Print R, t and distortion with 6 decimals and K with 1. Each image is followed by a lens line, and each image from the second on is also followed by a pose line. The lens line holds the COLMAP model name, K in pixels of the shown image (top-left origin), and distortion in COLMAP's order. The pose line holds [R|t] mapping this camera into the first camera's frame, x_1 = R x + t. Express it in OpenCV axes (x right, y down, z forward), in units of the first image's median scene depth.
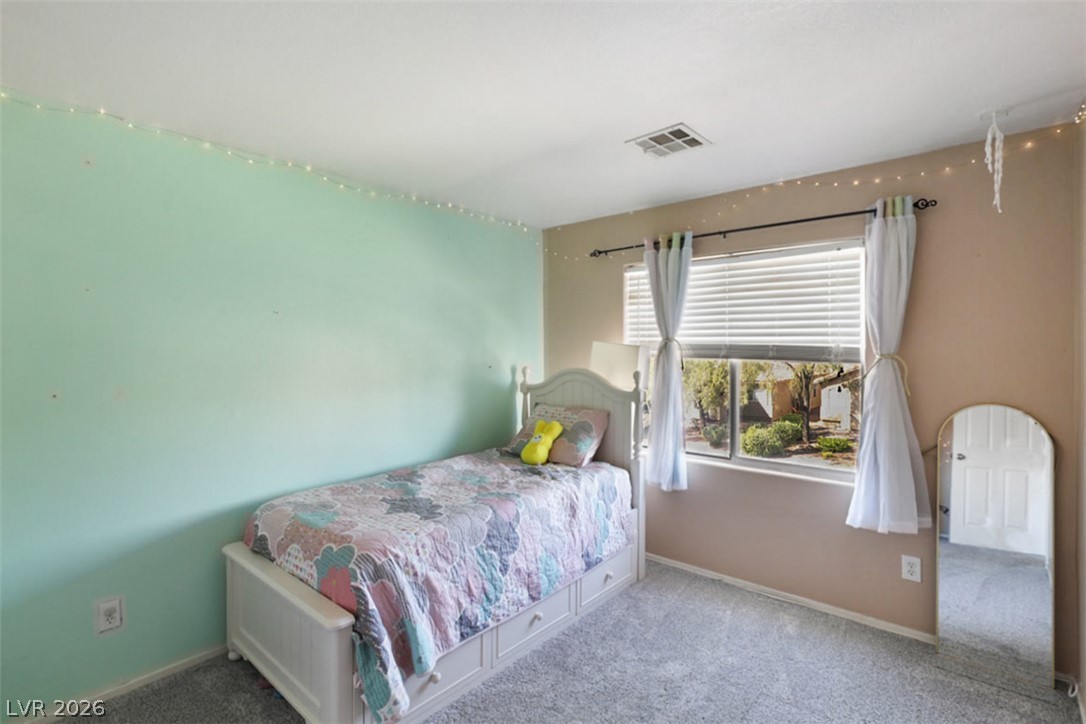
lens RADIAL K [[519.7, 0, 541.6], [0, 519.7, 356.2], [0, 0, 1]] dist [0.001027, 0.002263]
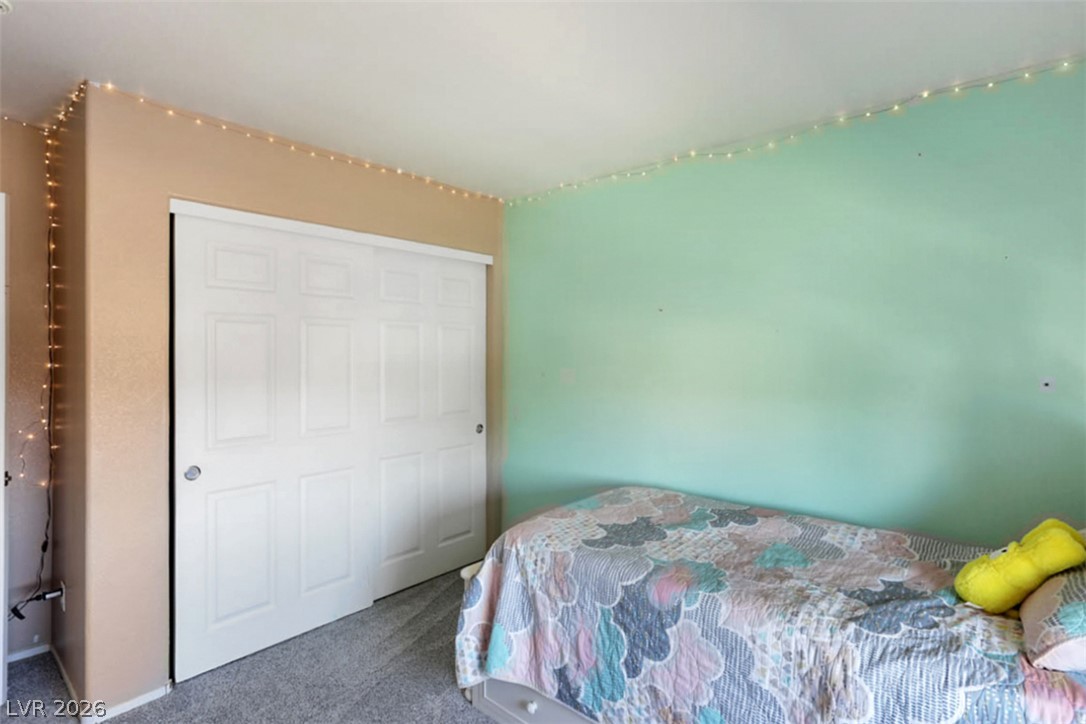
lens RADIAL K [[519.7, 0, 541.9], [0, 519.7, 359.7], [0, 0, 1]] dist [0.001027, 0.002263]
pose [[0.008243, 0.022785, -0.999706, 0.606620], [-0.020256, 0.999539, 0.022614, -0.005792], [0.999761, 0.020063, 0.008701, 0.883477]]
